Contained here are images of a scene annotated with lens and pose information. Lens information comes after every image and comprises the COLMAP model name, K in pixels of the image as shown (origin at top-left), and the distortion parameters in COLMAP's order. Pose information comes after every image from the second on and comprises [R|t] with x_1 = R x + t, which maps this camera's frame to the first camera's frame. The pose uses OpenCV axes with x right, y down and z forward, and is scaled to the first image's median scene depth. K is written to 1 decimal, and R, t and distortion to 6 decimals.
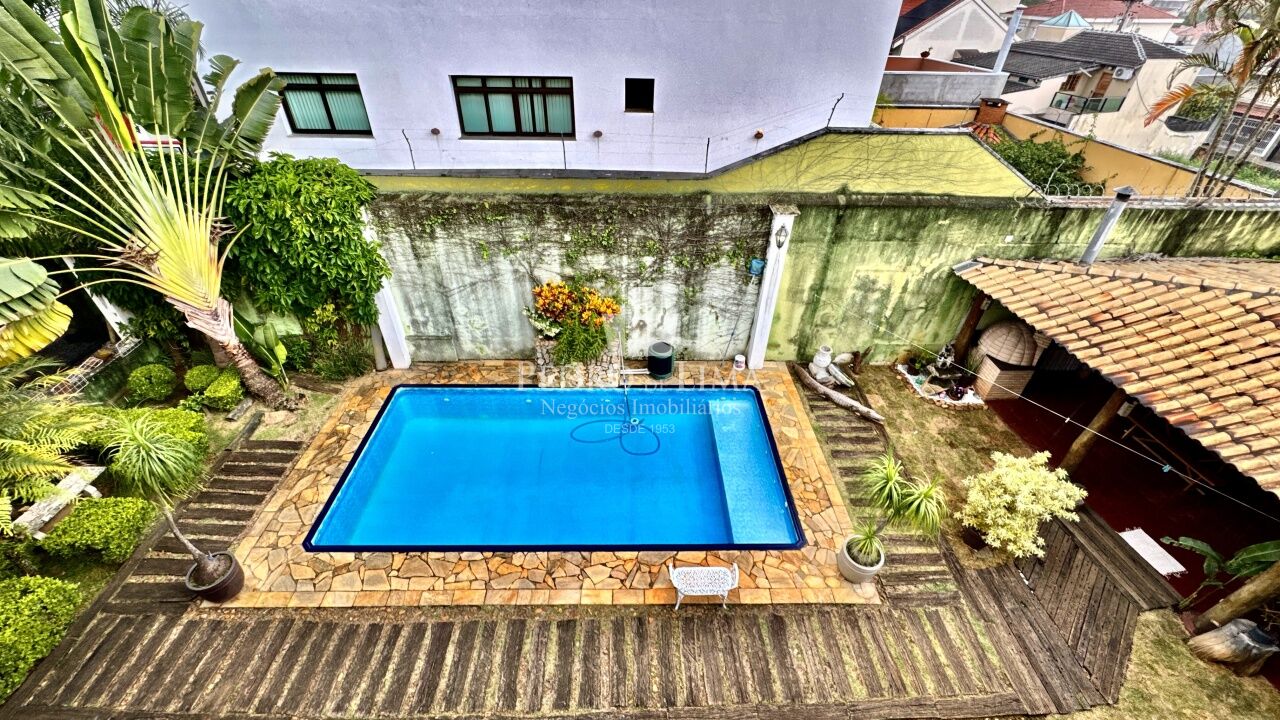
lens RADIAL K [[509.3, 0, 637.0], [0, 509.3, 361.1], [0, 0, 1]] dist [-0.003532, -0.000037]
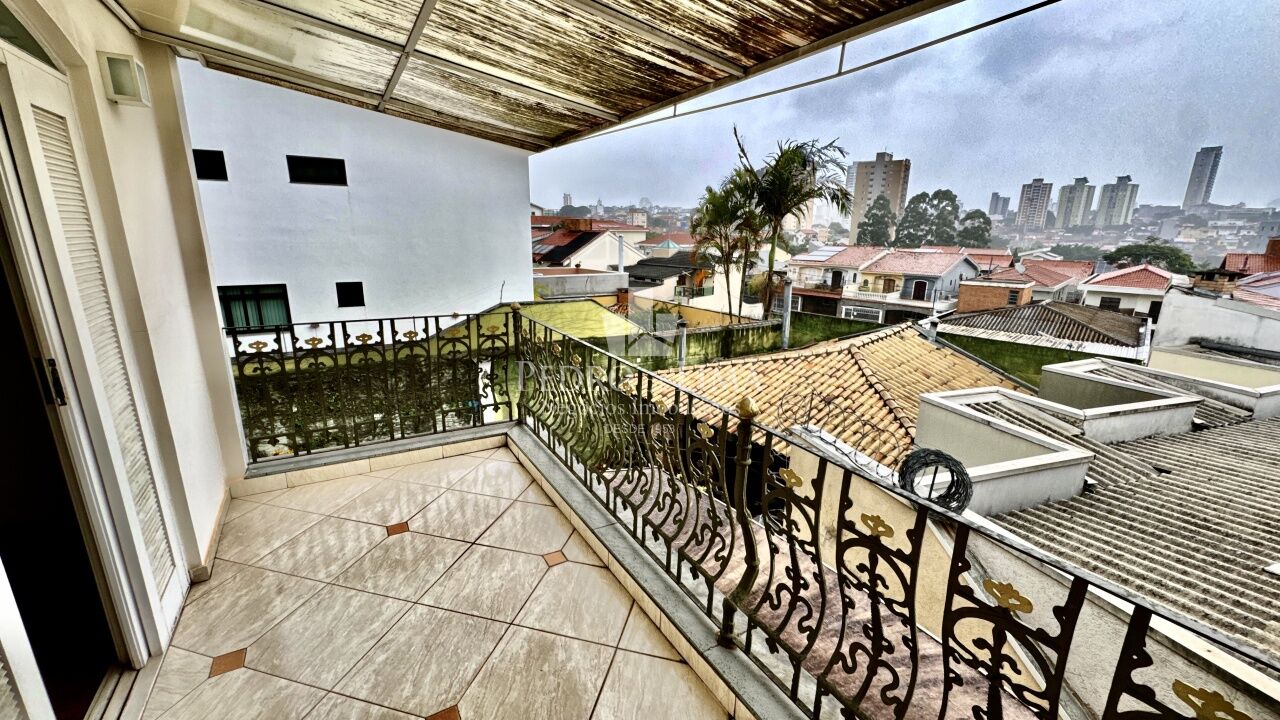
lens RADIAL K [[509.3, 0, 638.4], [0, 509.3, 362.8], [0, 0, 1]] dist [-0.003532, -0.000037]
pose [[0.868033, -0.128198, 0.479671, -0.002262], [0.296790, 0.908467, -0.294285, 0.210599], [-0.398038, 0.397810, 0.826627, -0.252492]]
